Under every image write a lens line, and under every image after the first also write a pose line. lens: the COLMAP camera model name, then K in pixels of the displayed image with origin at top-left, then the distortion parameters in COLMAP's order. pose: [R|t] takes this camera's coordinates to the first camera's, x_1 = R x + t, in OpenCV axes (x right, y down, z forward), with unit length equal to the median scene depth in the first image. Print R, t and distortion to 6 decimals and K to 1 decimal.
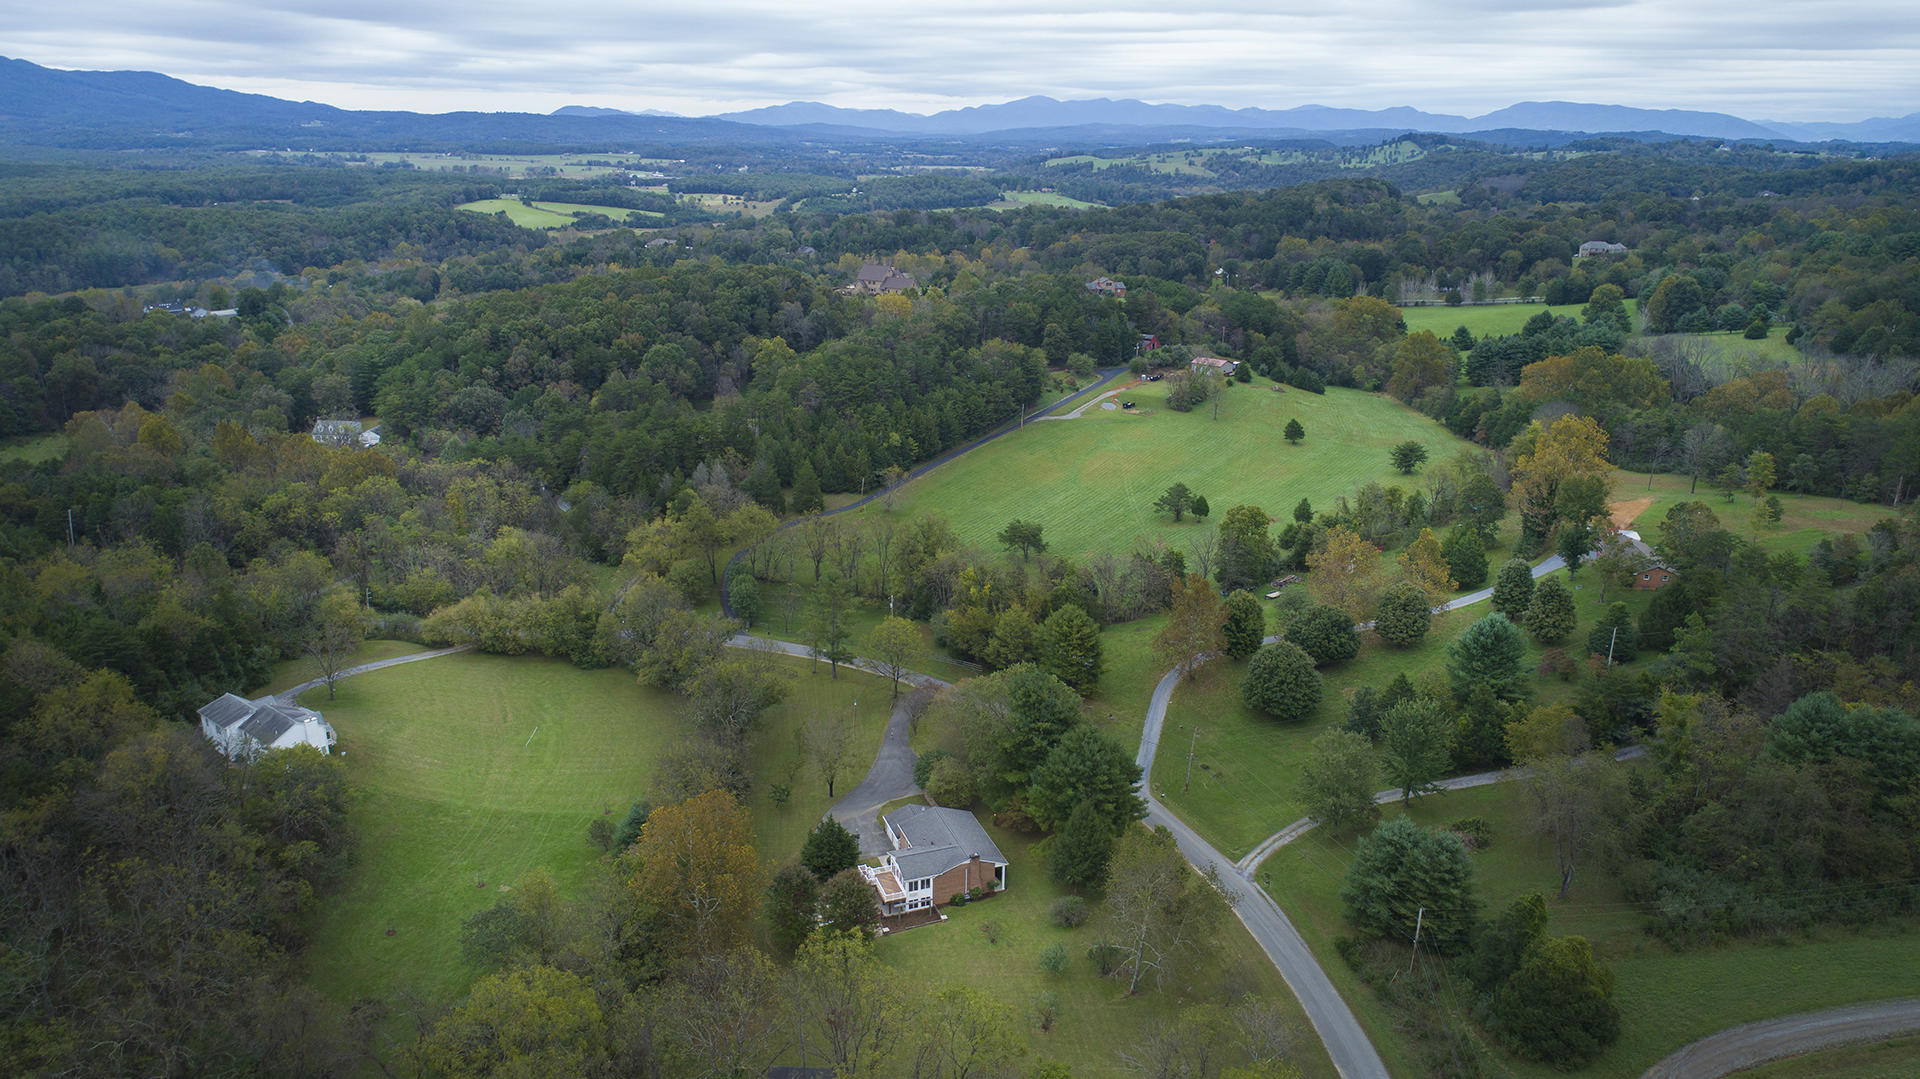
lens RADIAL K [[1287.8, 0, 966.2], [0, 1287.8, 536.8], [0, 0, 1]] dist [-0.008822, 0.003667]
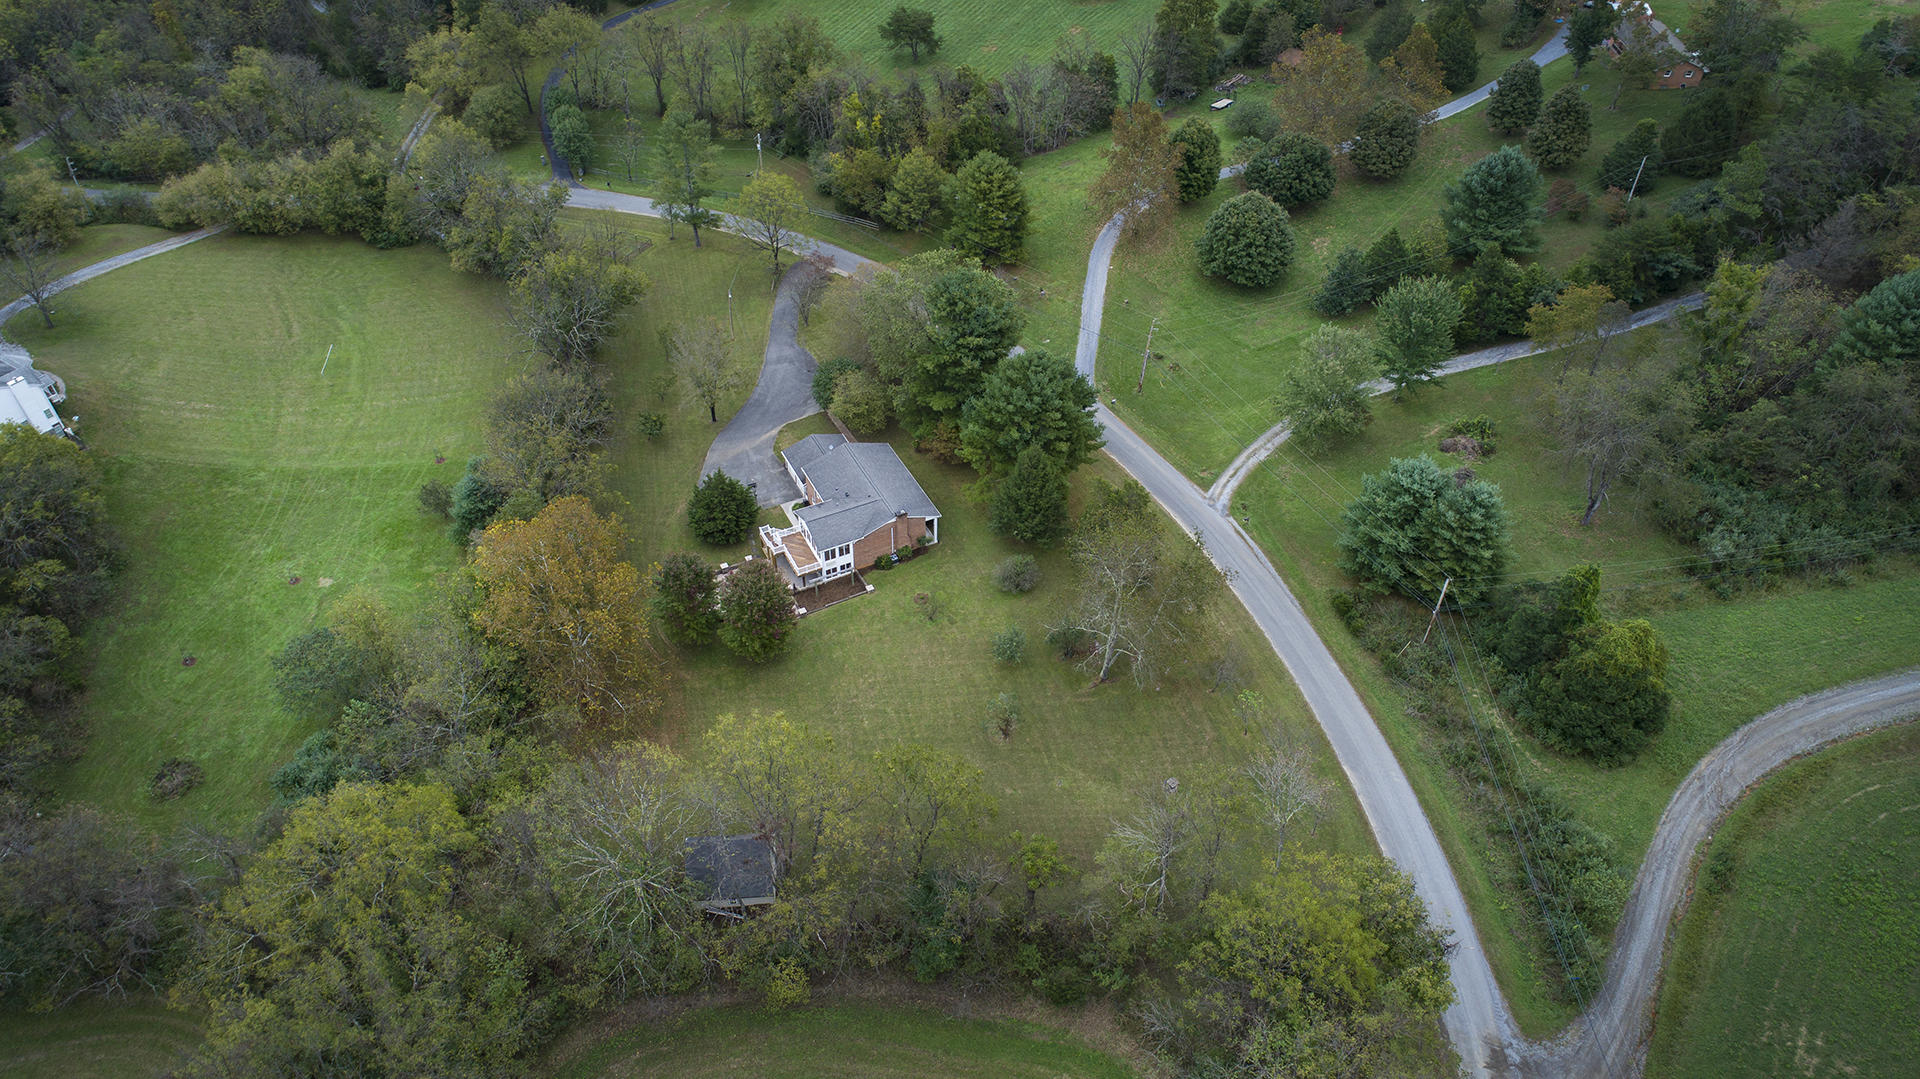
lens RADIAL K [[1287.8, 0, 966.2], [0, 1287.8, 536.8], [0, 0, 1]] dist [-0.008822, 0.003667]
pose [[0.993719, -0.075081, 0.082977, -0.017723], [0.034105, 0.909428, 0.414460, -0.065057], [-0.106580, -0.409027, 0.906277, 0.195992]]
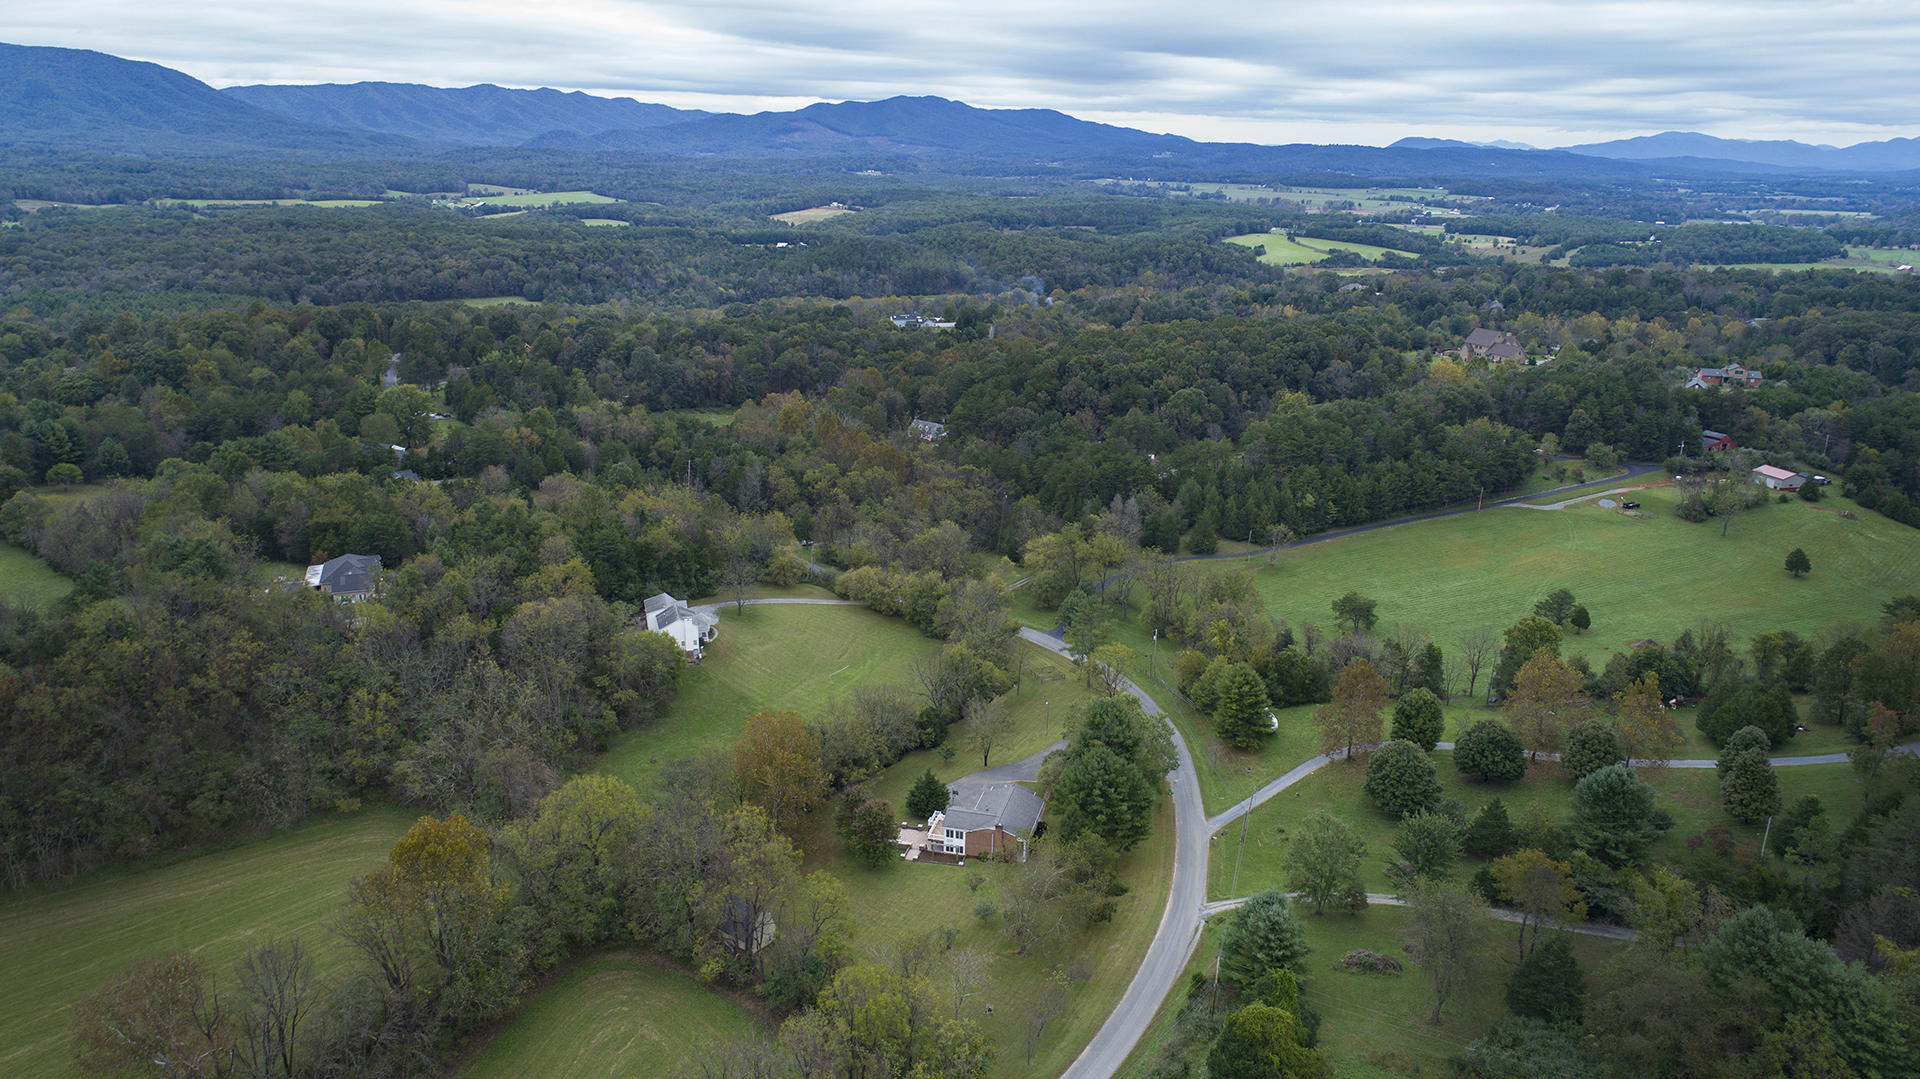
lens RADIAL K [[1287.8, 0, 966.2], [0, 1287.8, 536.8], [0, 0, 1]] dist [-0.008822, 0.003667]
pose [[0.823999, 0.165475, -0.541890, 0.498746], [-0.177526, 0.983646, 0.030427, -0.049005], [0.538062, 0.071127, 0.839899, -0.070115]]
